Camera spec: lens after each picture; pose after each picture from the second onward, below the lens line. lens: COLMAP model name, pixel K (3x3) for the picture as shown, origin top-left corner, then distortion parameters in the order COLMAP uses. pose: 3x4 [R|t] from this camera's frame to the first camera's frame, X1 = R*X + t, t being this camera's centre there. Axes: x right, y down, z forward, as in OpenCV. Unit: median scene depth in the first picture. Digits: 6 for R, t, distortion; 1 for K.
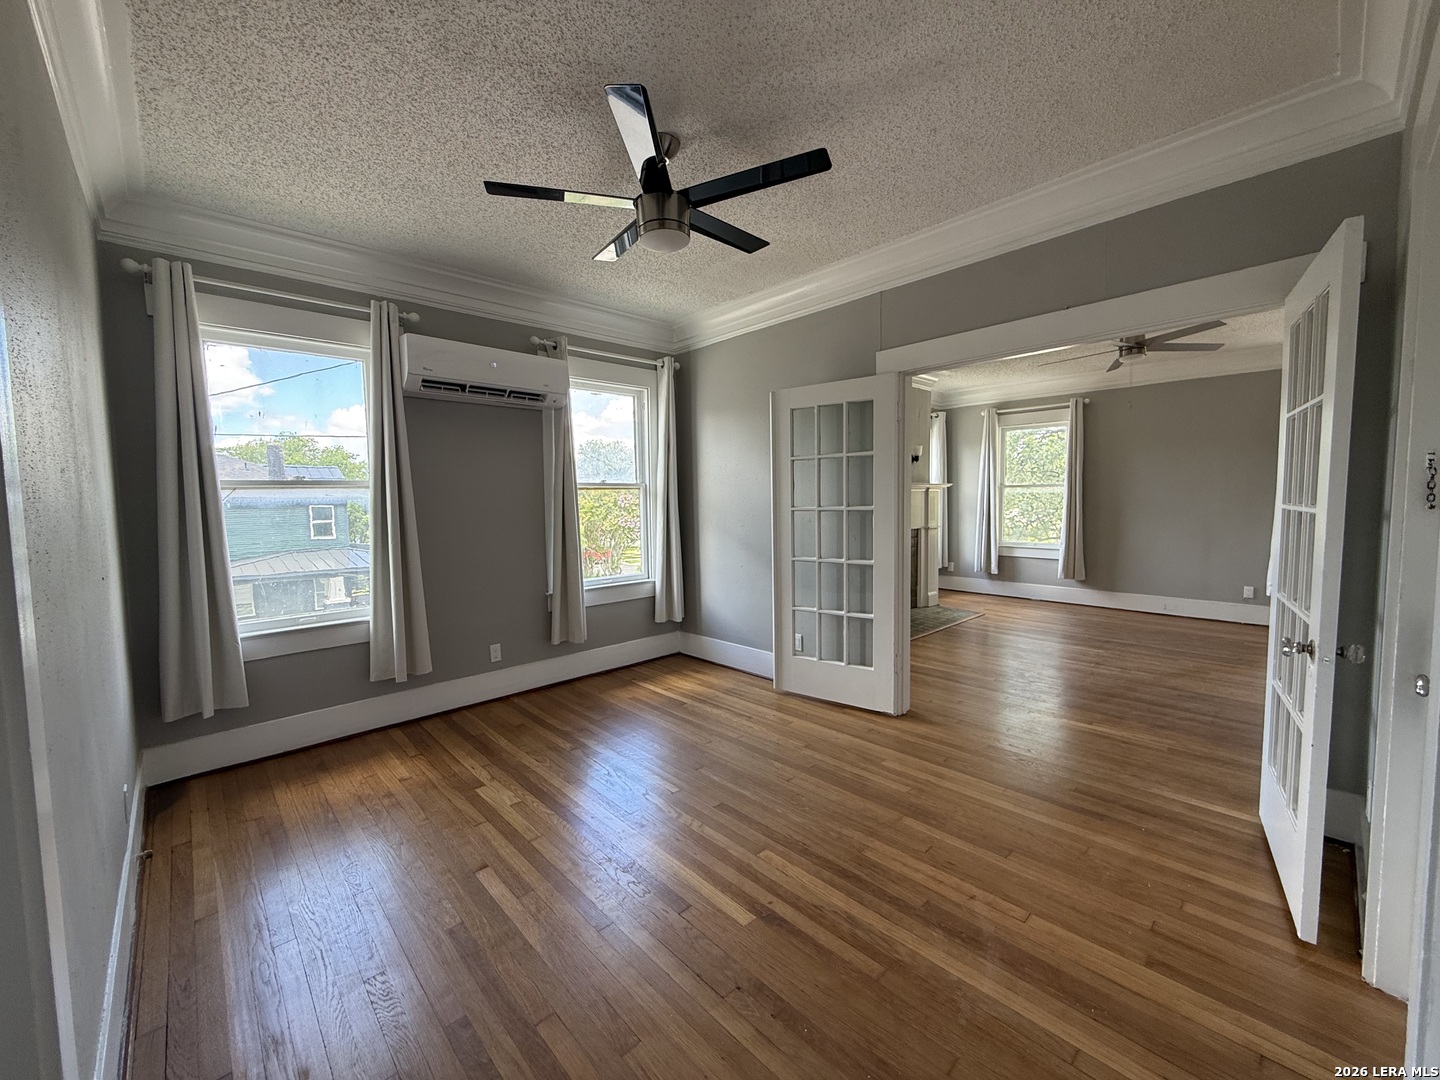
lens RADIAL K [[574.6, 0, 712.8], [0, 574.6, 544.2], [0, 0, 1]] dist [-0.000764, 0.000179]
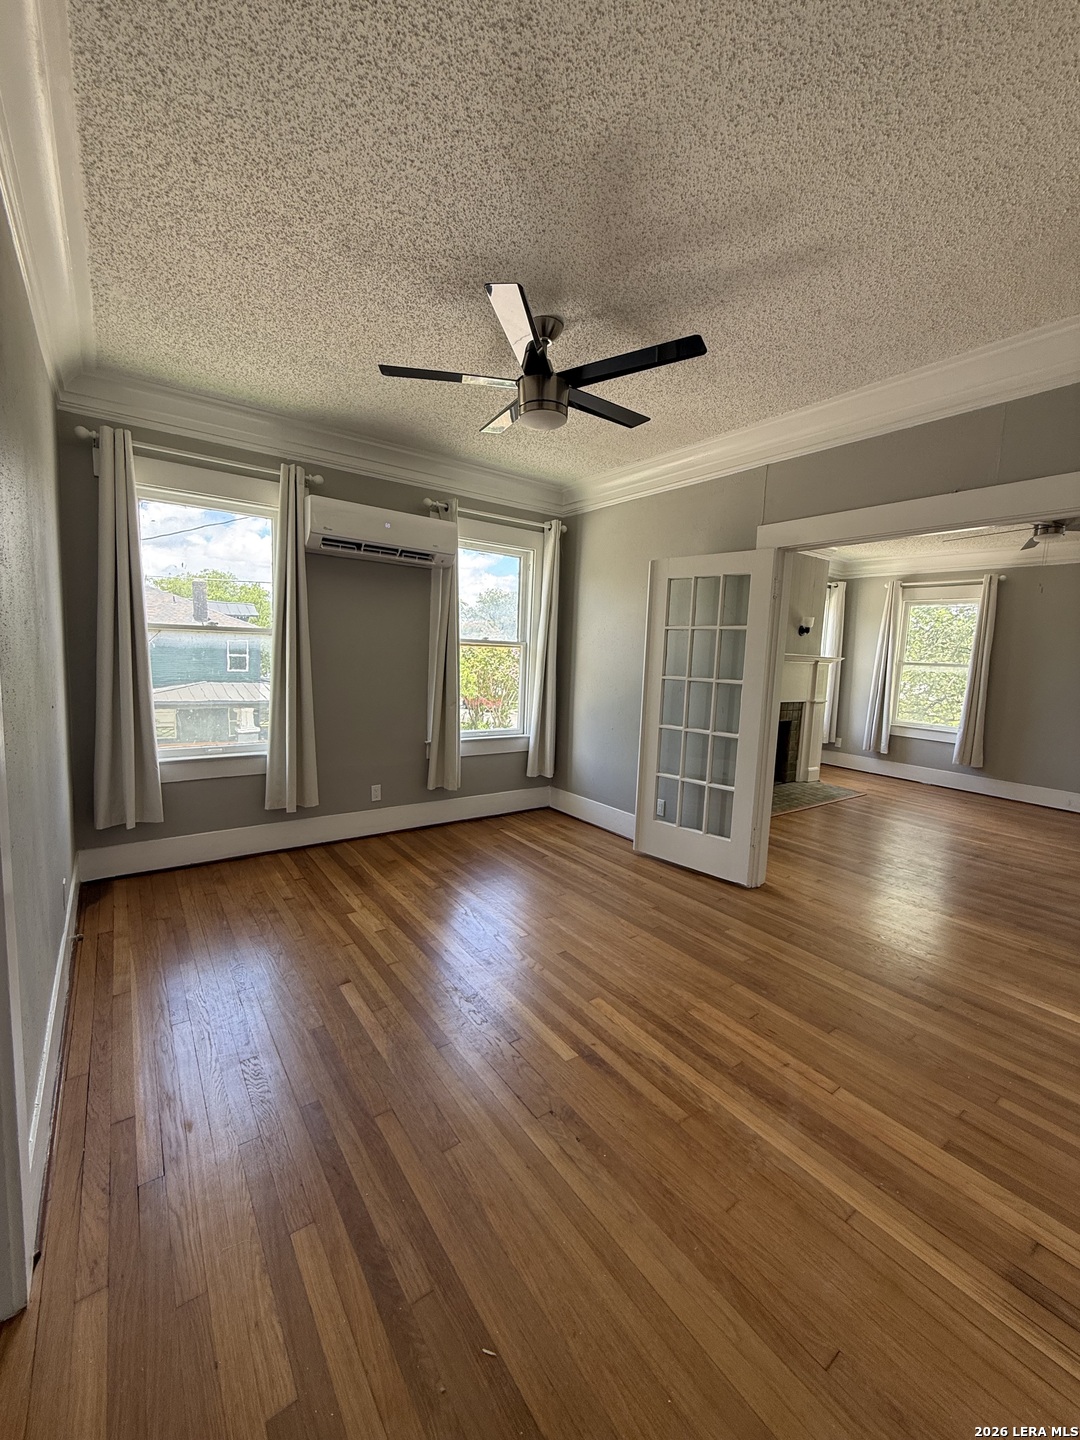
lens RADIAL K [[574.6, 0, 540.0], [0, 574.6, 720.0], [0, 0, 1]] dist [-0.000764, 0.000179]
pose [[0.991496, 0.070608, -0.109321, 0.061605], [-0.066235, 0.996871, 0.043135, -0.025324], [0.112025, -0.035527, 0.993070, -0.060151]]
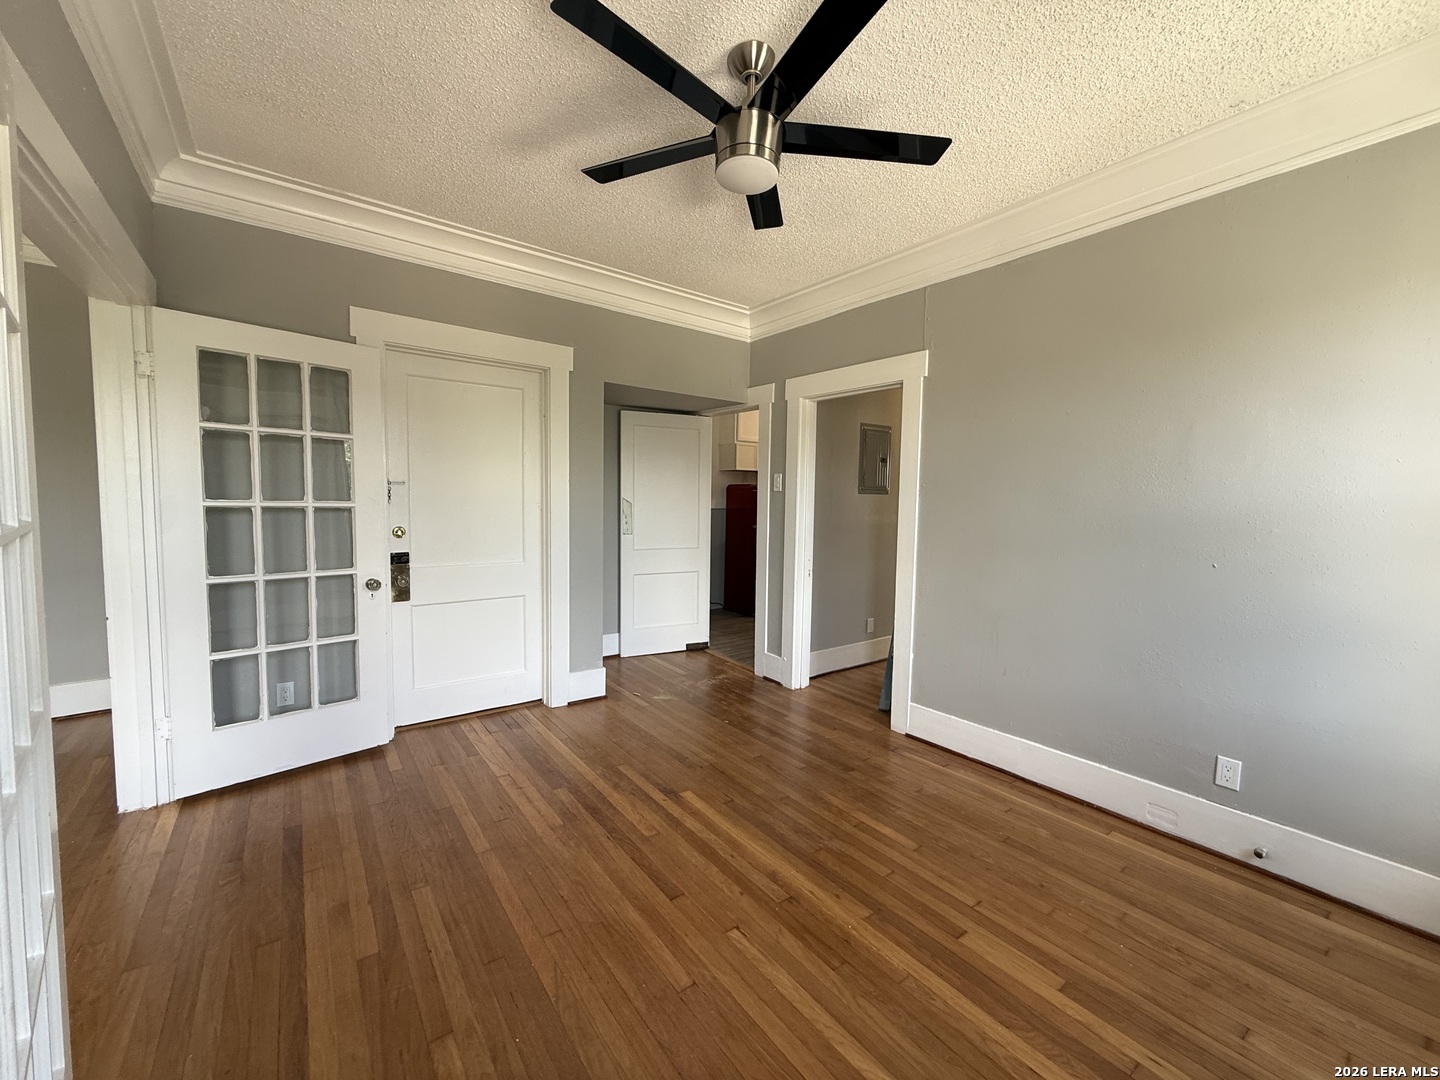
lens RADIAL K [[574.6, 0, 712.8], [0, 574.6, 544.2], [0, 0, 1]] dist [-0.000764, 0.000179]
pose [[-0.993362, -0.010166, 0.114584, -0.129967], [0.006955, 0.988957, 0.148040, -0.134406], [-0.114824, 0.147854, -0.982321, 1.816451]]
